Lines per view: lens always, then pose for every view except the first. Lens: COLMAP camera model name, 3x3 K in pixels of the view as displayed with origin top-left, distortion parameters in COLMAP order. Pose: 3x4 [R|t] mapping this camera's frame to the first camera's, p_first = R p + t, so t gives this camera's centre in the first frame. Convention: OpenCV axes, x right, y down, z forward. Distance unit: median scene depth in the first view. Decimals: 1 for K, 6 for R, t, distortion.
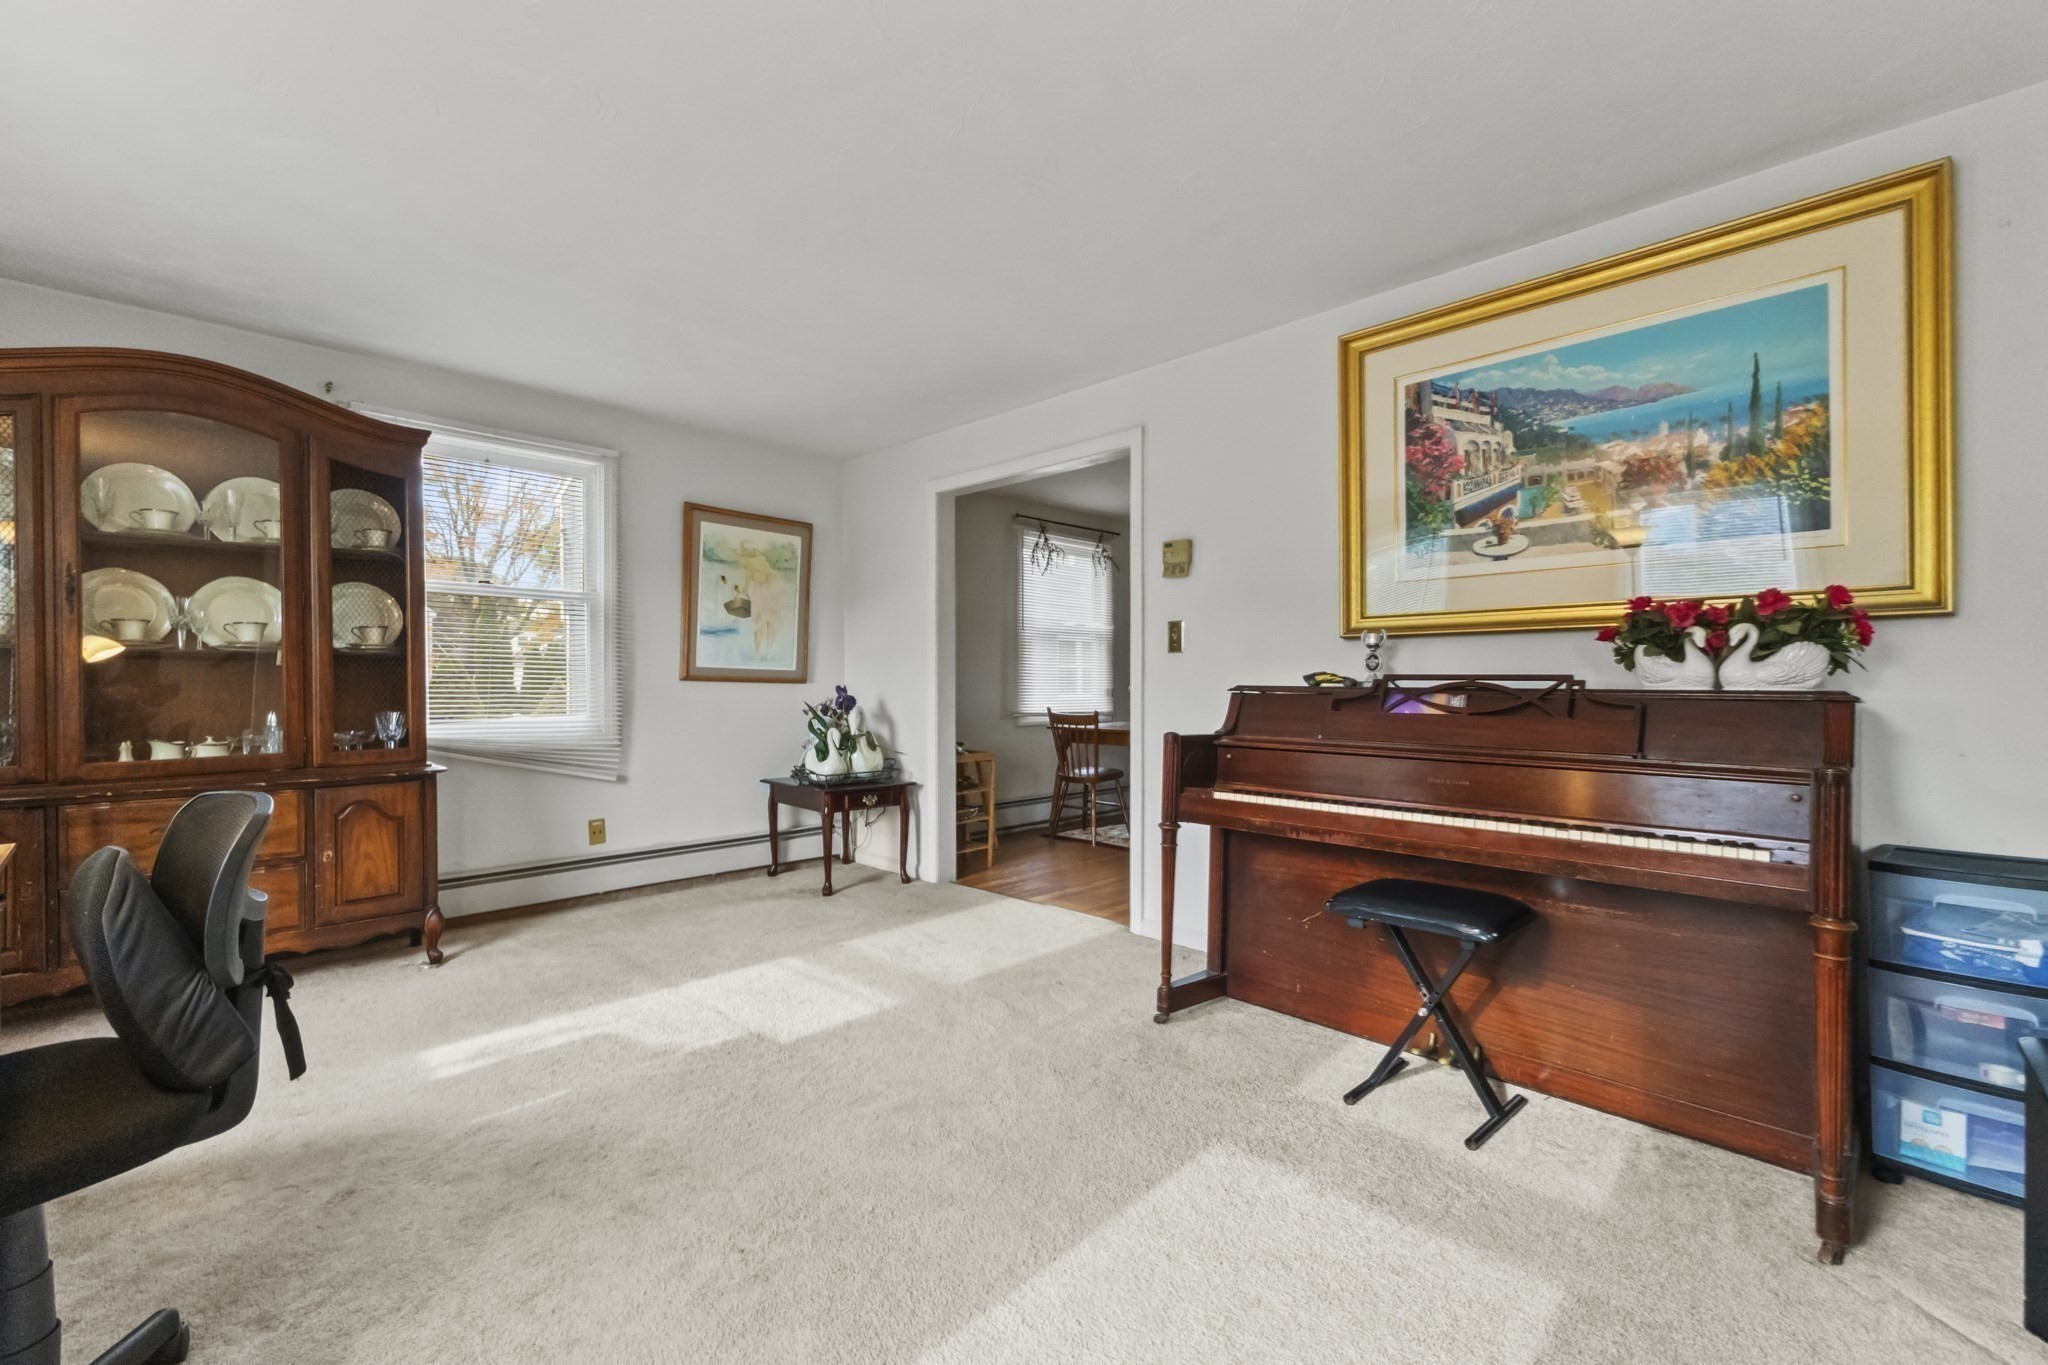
lens RADIAL K [[870.3, 0, 1021.3], [0, 870.3, 680.2], [0, 0, 1]] dist [0.002415, -0.000340]
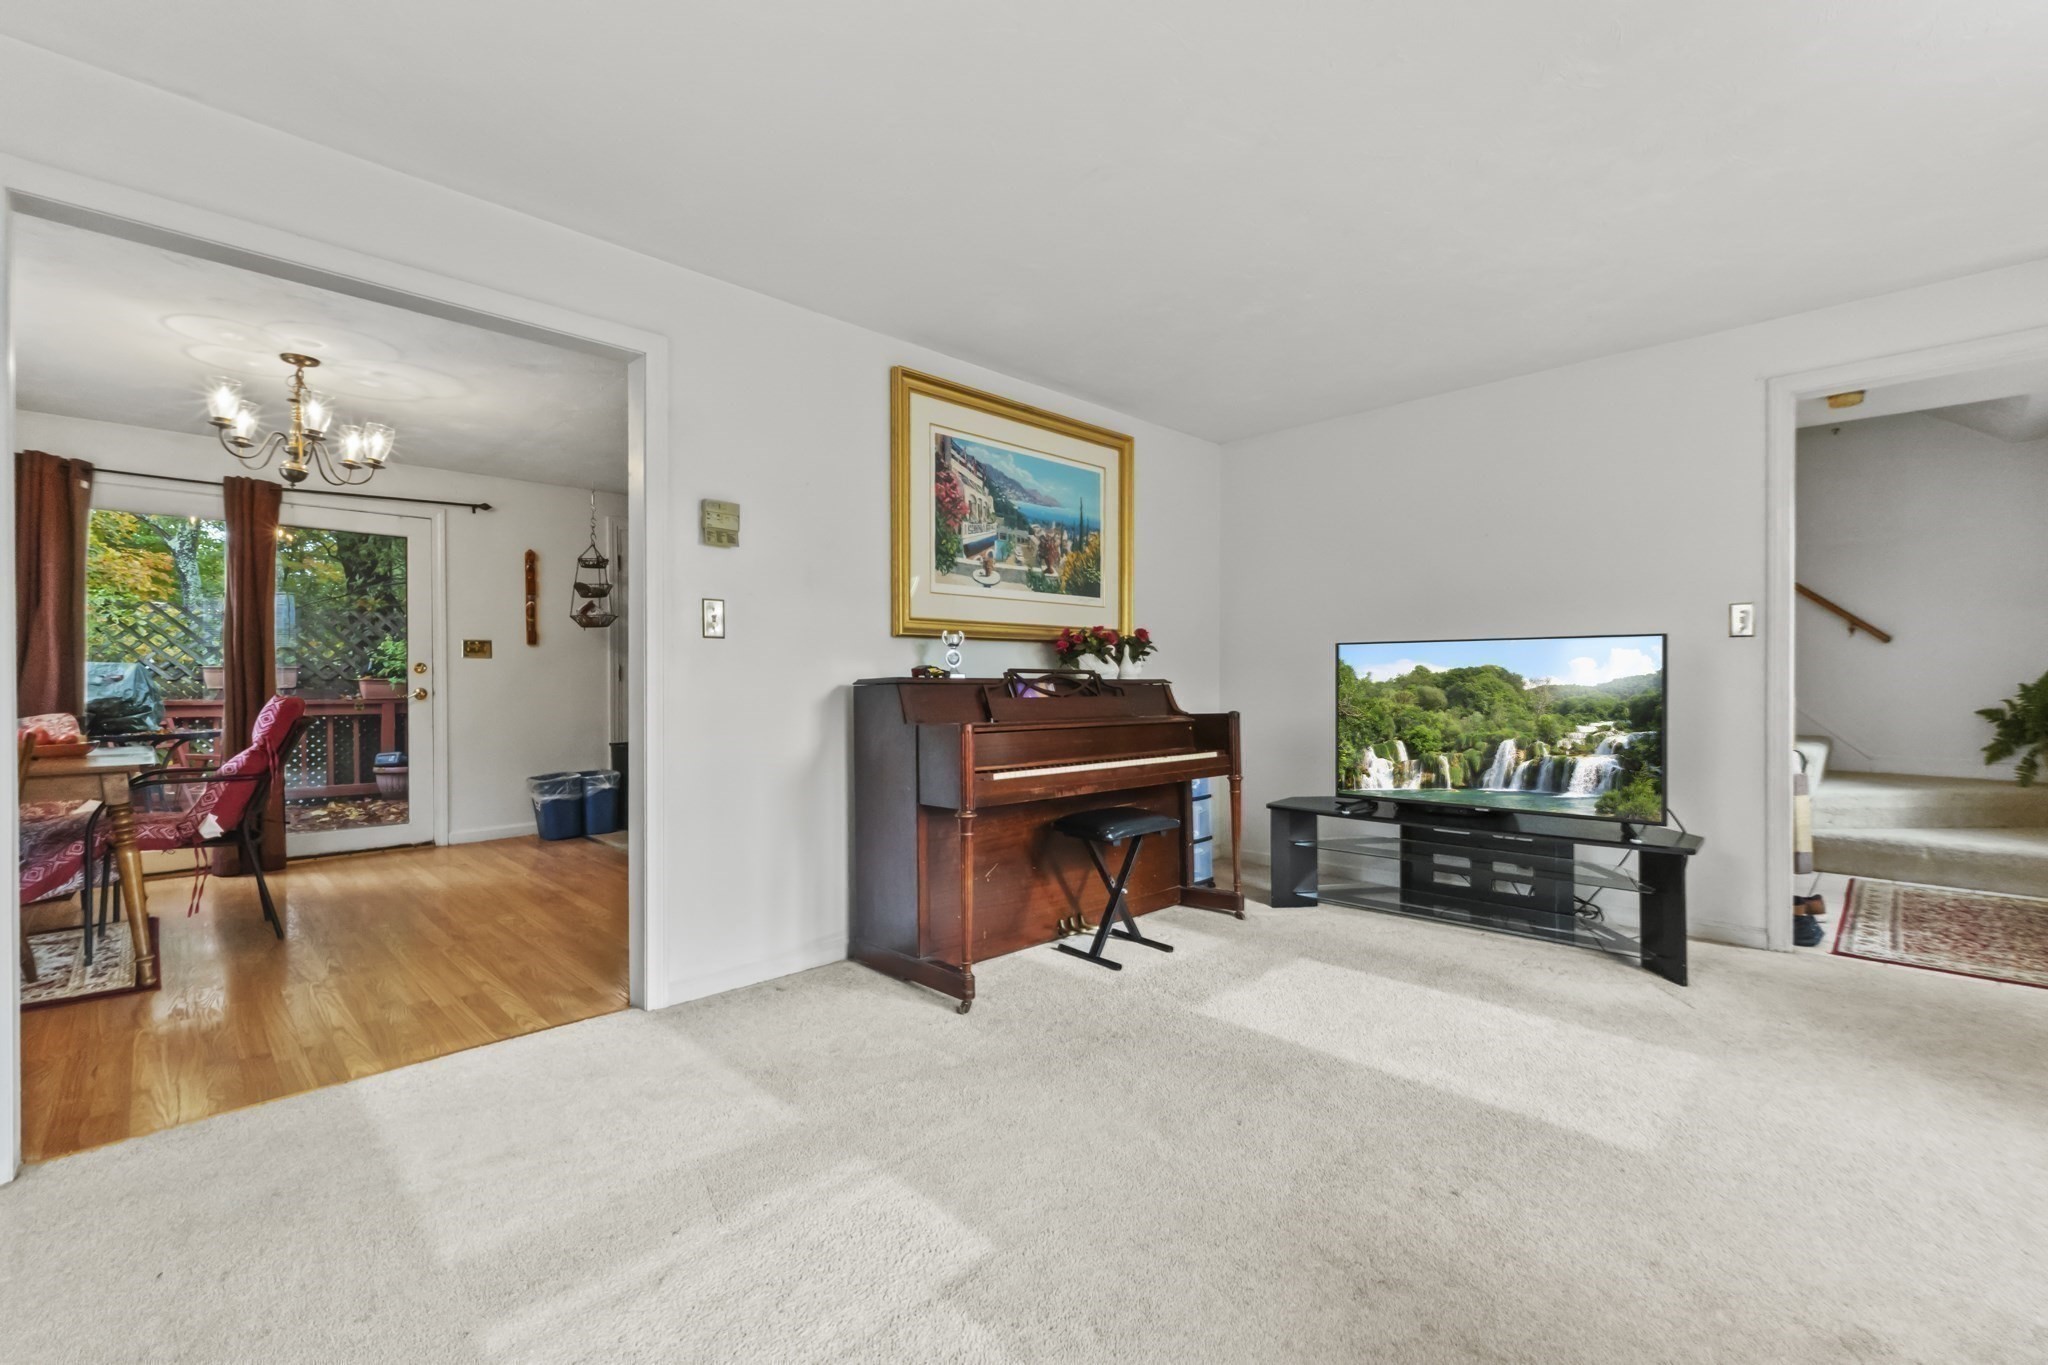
lens RADIAL K [[870.3, 0, 1044.7], [0, 870.3, 682.7], [0, 0, 1]] dist [0.002415, -0.000340]
pose [[-0.006091, -0.006248, 0.999962, -0.847145], [-0.002586, 0.999977, 0.006232, 0.006182], [-0.999978, -0.002548, -0.006107, 0.916030]]
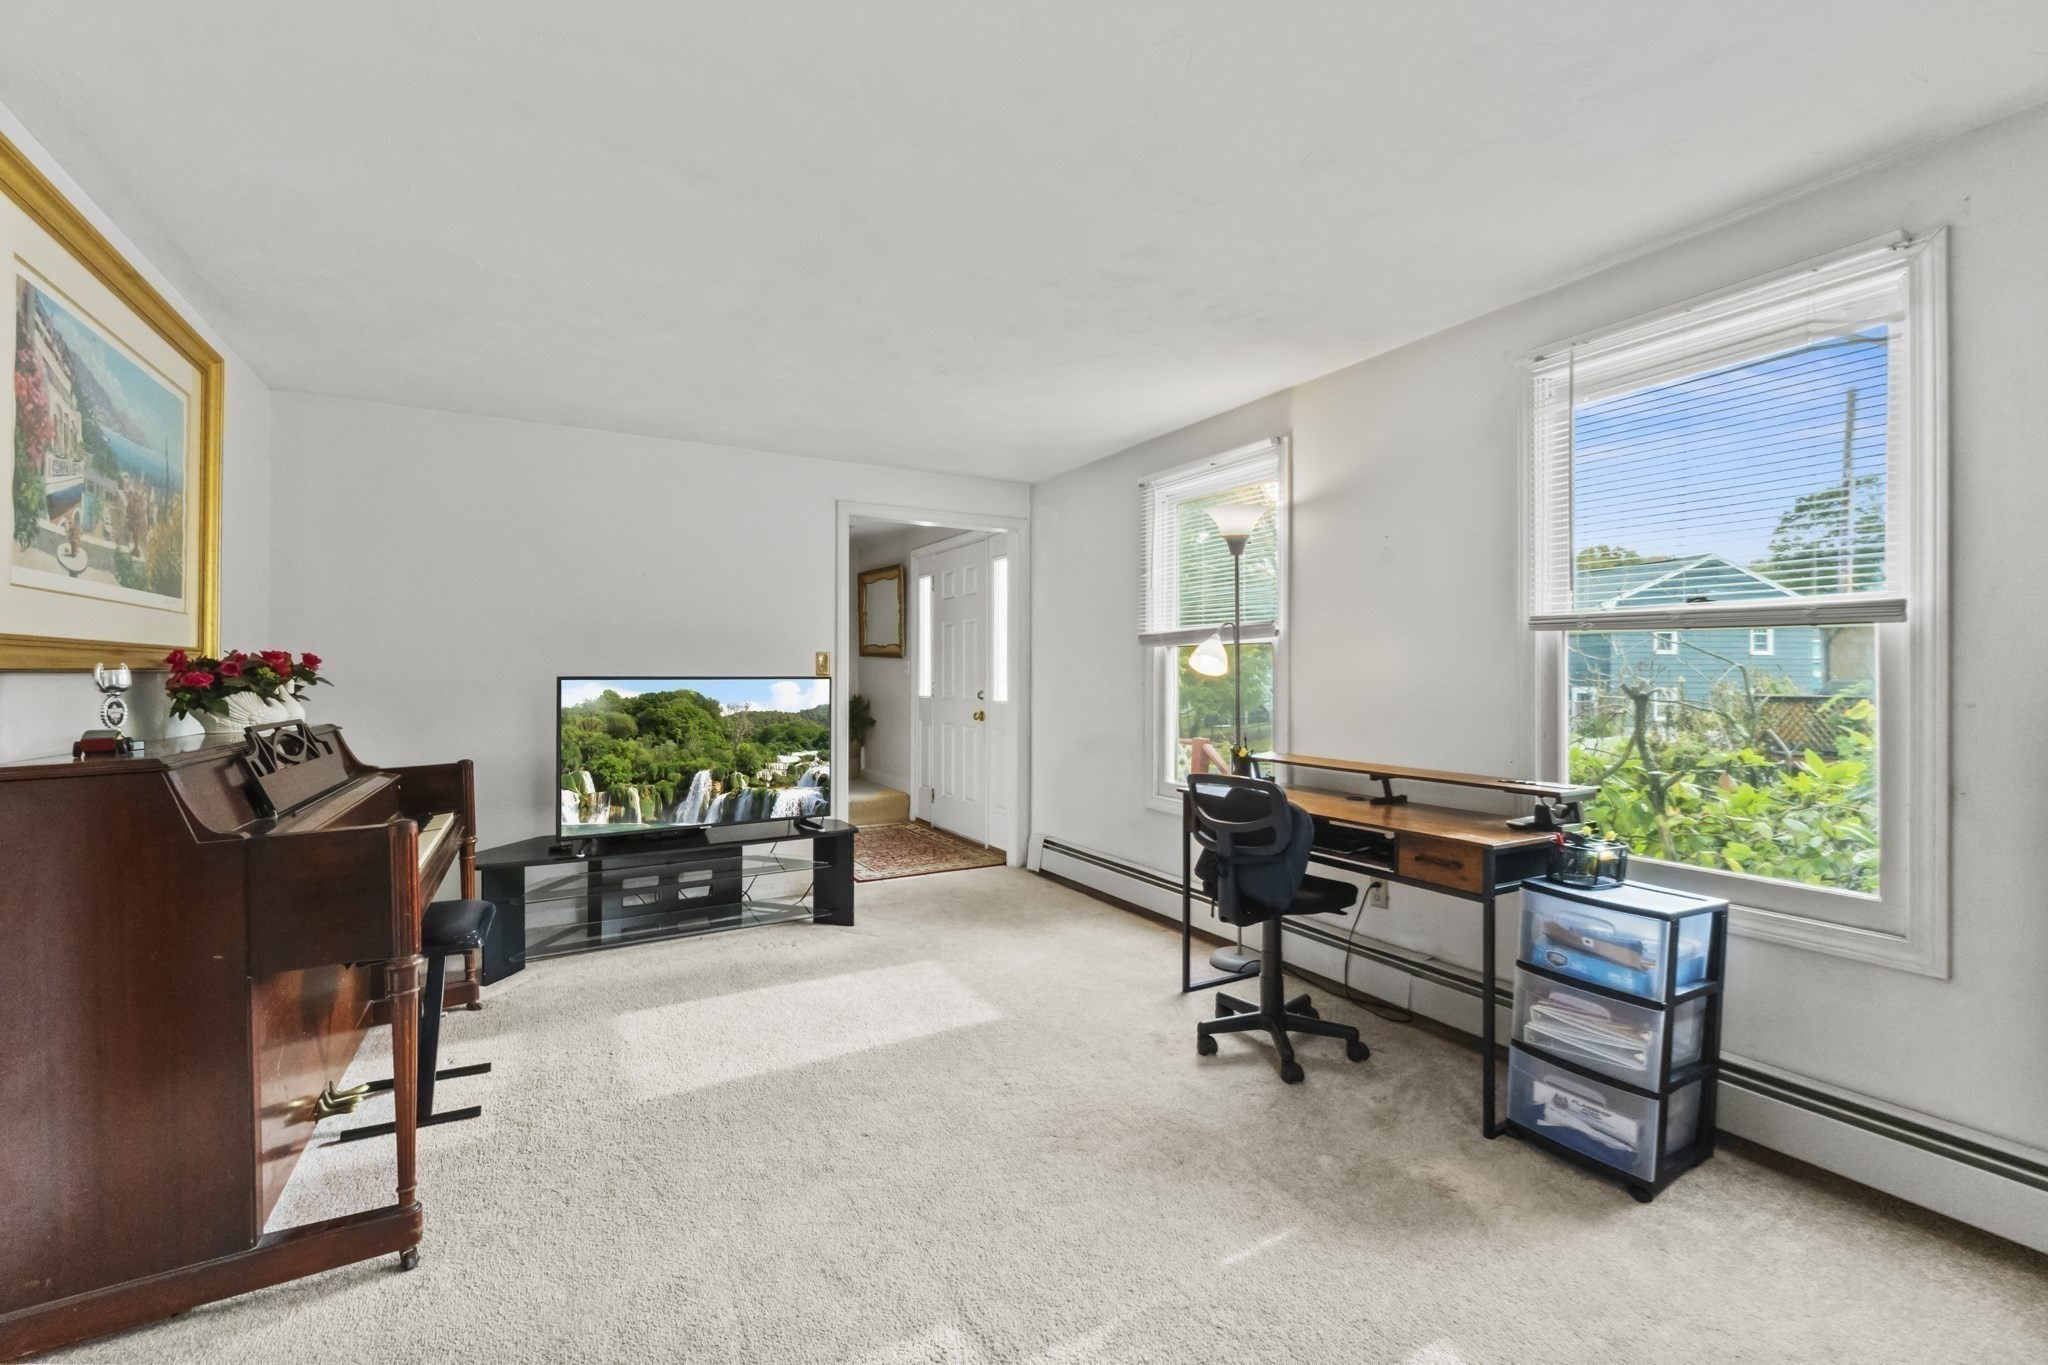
lens RADIAL K [[870.3, 0, 1030.8], [0, 870.3, 669.2], [0, 0, 1]] dist [0.002415, -0.000340]
pose [[-0.965580, -0.001057, 0.260103, -0.465820], [-0.003405, 0.999957, -0.008576, -0.052431], [-0.260083, -0.009166, -0.965543, 1.522756]]
